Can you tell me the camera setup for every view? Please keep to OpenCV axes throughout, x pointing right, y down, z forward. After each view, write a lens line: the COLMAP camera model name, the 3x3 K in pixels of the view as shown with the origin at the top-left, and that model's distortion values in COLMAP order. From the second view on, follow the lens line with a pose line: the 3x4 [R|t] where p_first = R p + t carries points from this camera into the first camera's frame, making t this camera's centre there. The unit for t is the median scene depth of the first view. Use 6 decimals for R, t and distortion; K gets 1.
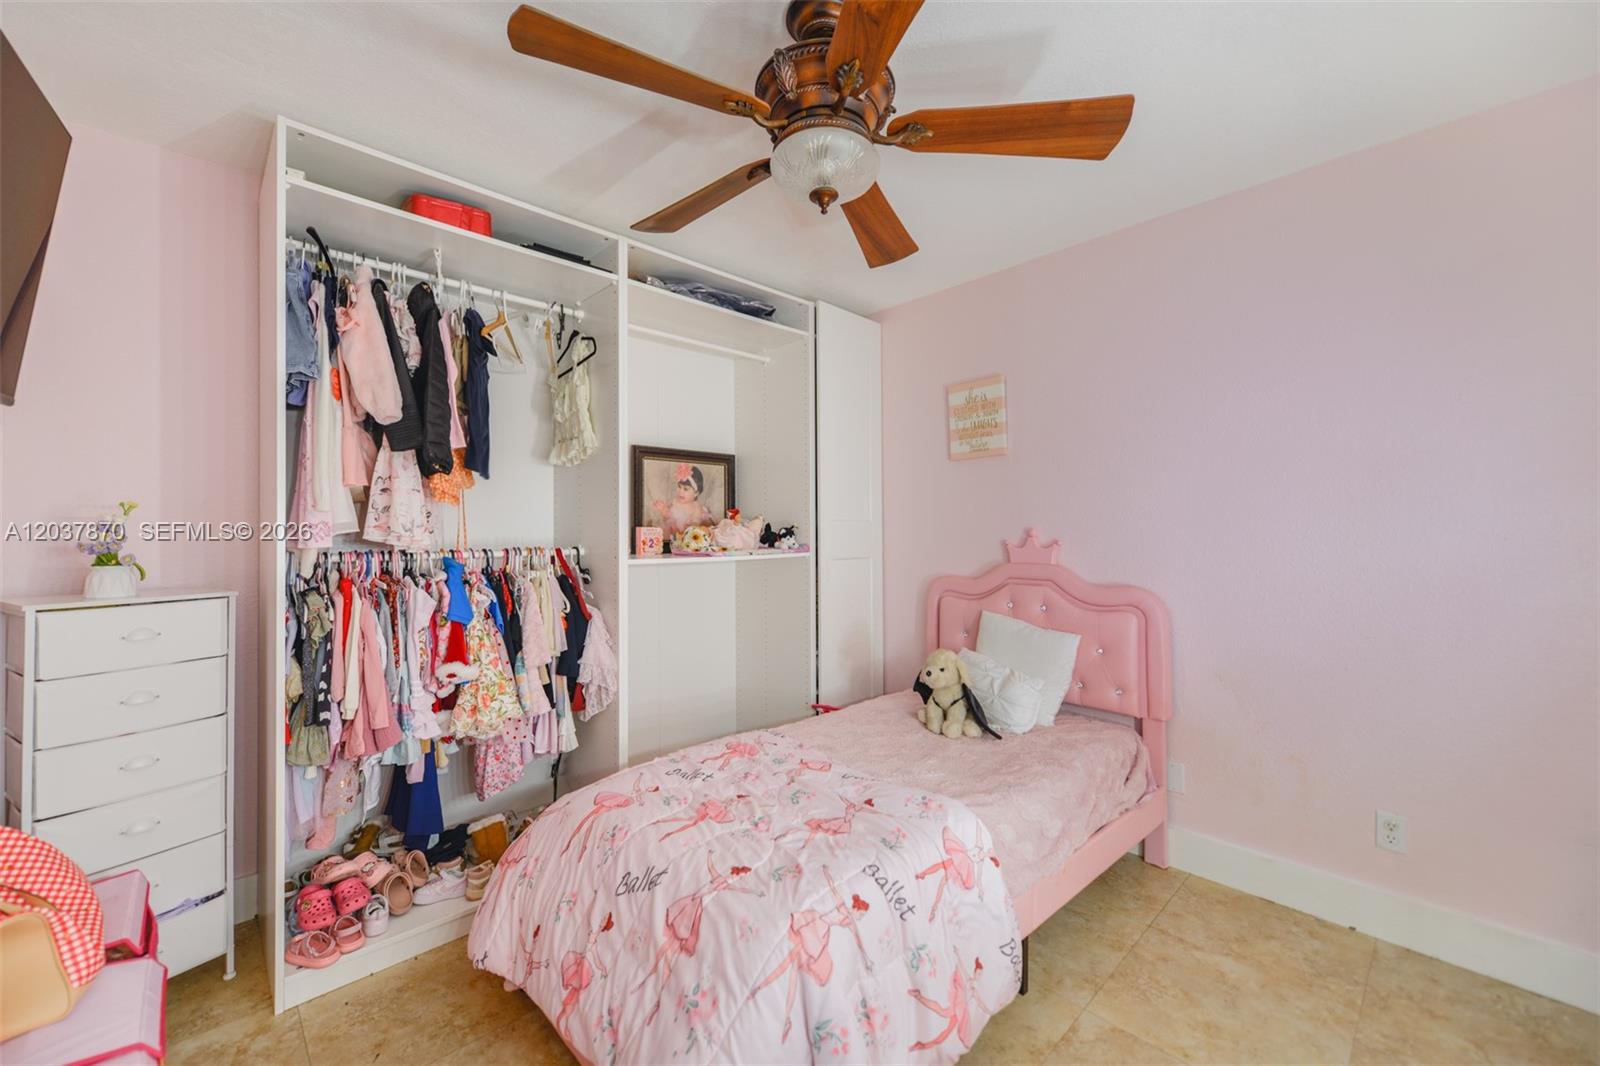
lens RADIAL K [[642.2, 0, 787.3], [0, 642.2, 525.3], [0, 0, 1]] dist [0.002601, 0.000075]
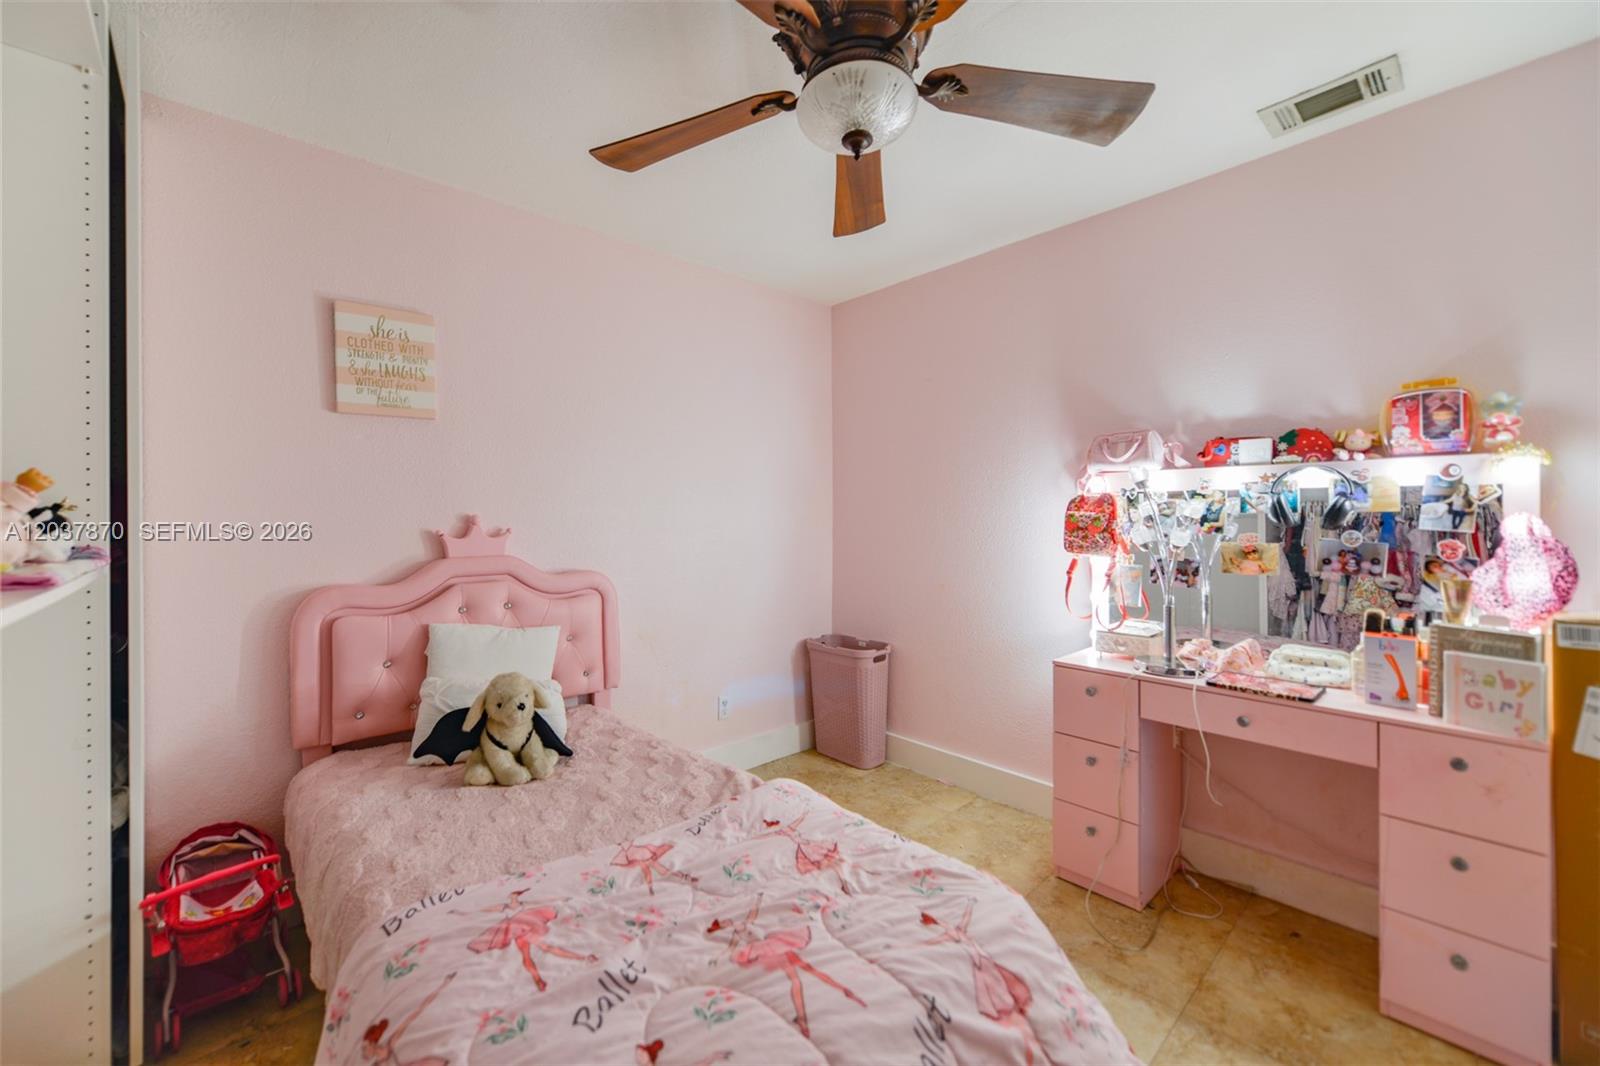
lens RADIAL K [[642.2, 0, 787.3], [0, 642.2, 524.5], [0, 0, 1]] dist [0.002601, 0.000075]
pose [[0.001026, -0.005076, 0.999987, -0.520487], [0.003410, 0.999981, 0.005073, 0.016523], [-0.999994, 0.003405, 0.001043, 0.686746]]
